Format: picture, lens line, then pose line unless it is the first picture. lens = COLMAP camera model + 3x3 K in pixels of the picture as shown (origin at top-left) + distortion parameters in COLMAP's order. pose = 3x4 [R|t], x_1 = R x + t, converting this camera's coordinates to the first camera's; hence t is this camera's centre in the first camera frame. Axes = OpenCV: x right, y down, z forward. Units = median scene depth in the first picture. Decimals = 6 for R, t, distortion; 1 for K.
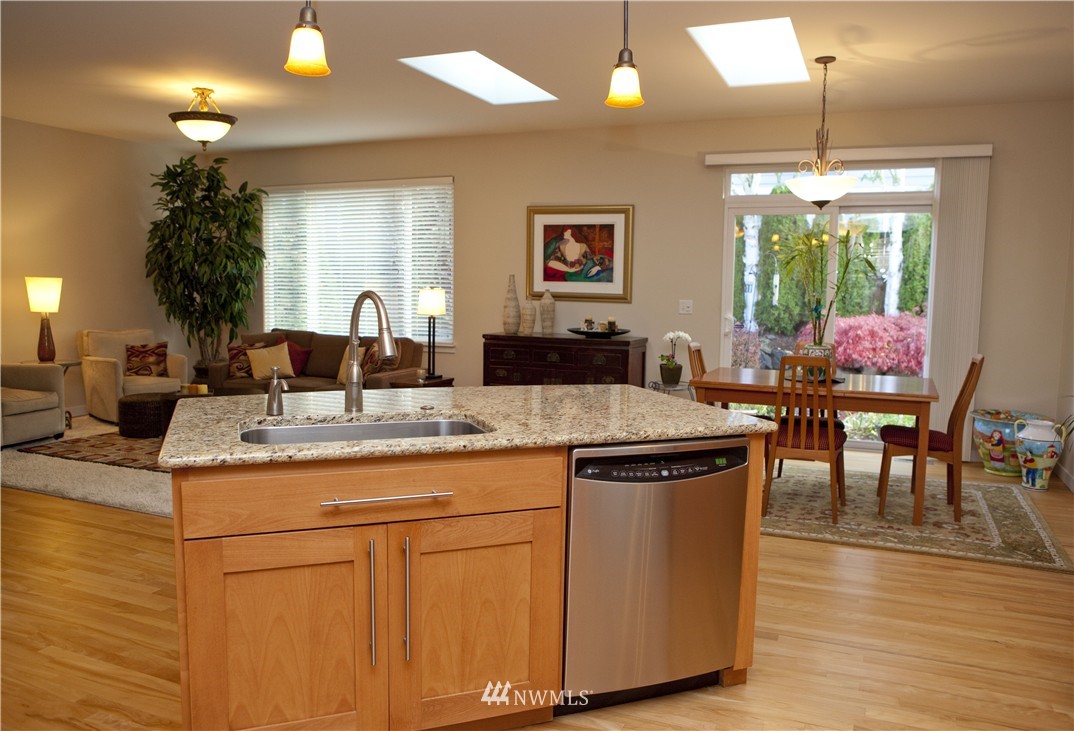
lens RADIAL K [[800.3, 0, 526.9], [0, 800.3, 363.3], [0, 0, 1]] dist [-0.044245, 0.002523]
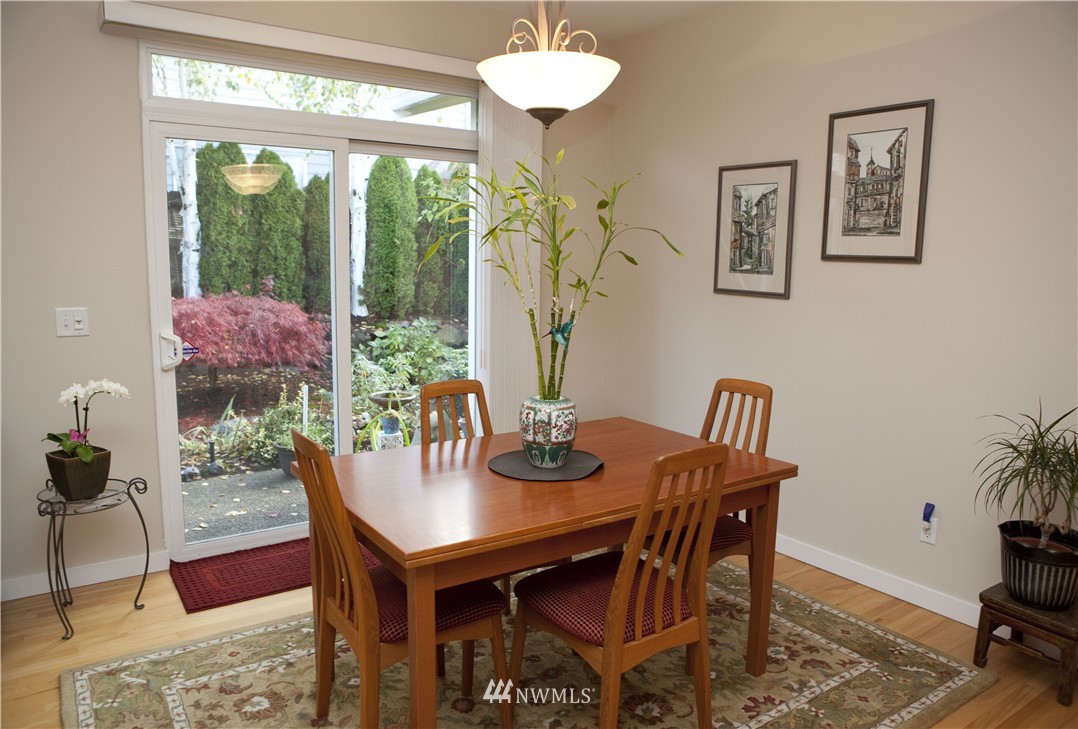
lens RADIAL K [[776.9, 0, 543.8], [0, 776.9, 359.3], [0, 0, 1]] dist [-0.054031, 0.018417]
pose [[0.534367, -0.121470, 0.836479, -0.056203], [0.086559, 0.992281, 0.088799, -0.097924], [-0.840809, 0.024954, 0.540757, 0.785028]]
